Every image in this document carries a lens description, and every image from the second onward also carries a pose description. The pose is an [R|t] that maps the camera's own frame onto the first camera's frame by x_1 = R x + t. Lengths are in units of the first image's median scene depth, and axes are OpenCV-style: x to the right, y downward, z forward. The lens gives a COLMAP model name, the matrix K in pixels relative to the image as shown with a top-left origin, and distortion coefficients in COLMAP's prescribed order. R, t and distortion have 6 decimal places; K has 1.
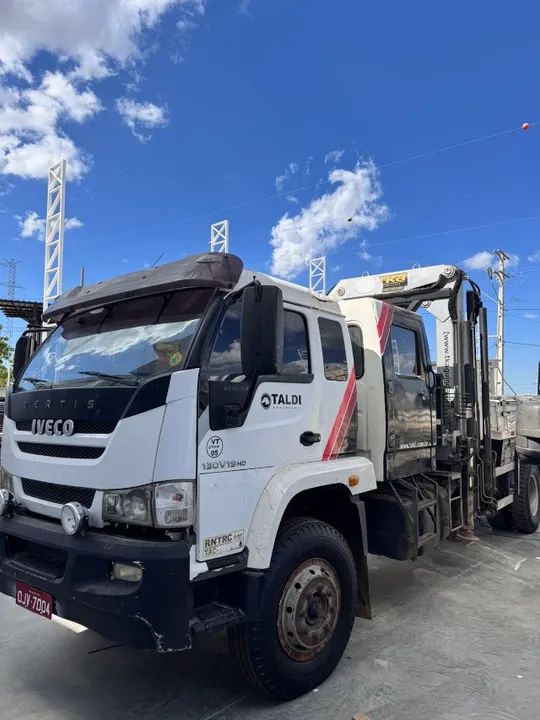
lens RADIAL K [[477.0, 0, 270.0], [0, 477.0, 360.0], [0, 0, 1]] dist [0.043031, -0.087757]
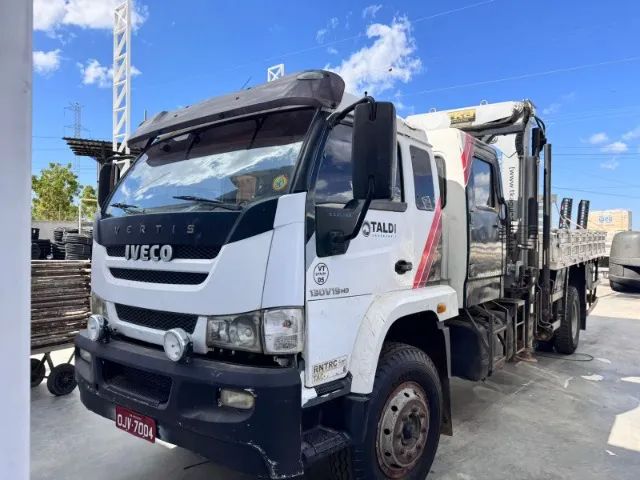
lens RADIAL K [[424.0, 0, 320.0], [0, 424.0, 240.0], [0, 0, 1]] dist [0.043031, -0.087757]
pose [[0.999807, 0.007620, 0.018129, -0.112813], [-0.009300, 0.995481, 0.094508, 0.027384], [-0.017327, -0.094658, 0.995359, 0.124743]]
